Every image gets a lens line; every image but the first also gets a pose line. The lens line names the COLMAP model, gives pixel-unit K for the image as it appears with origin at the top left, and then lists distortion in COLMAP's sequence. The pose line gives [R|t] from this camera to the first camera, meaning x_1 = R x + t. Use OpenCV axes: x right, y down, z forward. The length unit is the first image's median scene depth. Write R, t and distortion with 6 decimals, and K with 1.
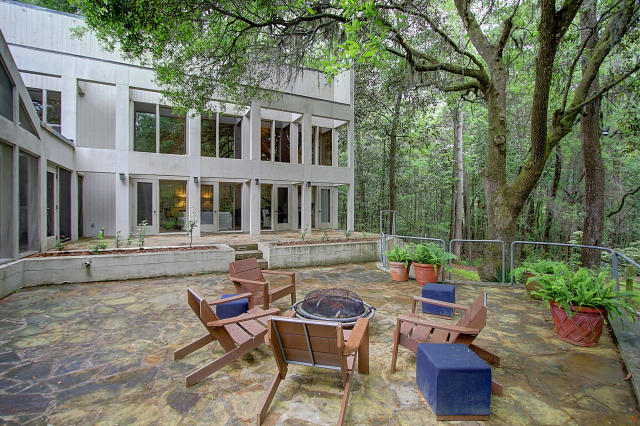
lens RADIAL K [[301.7, 0, 318.2], [0, 301.7, 211.1], [0, 0, 1]] dist [-0.013974, 0.000533]
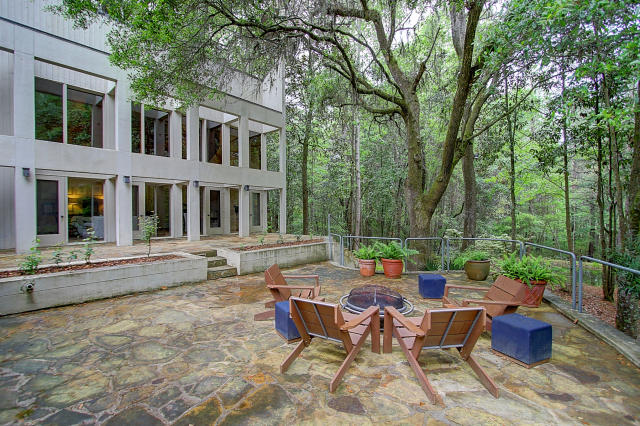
lens RADIAL K [[291.6, 0, 316.9], [0, 291.6, 211.5], [0, 0, 1]] dist [-0.013598, 0.000635]
pose [[0.925612, -0.001126, 0.378472, -0.265019], [0.003209, 0.999983, -0.004874, -0.007295], [-0.378460, 0.005726, 0.925600, 0.032553]]
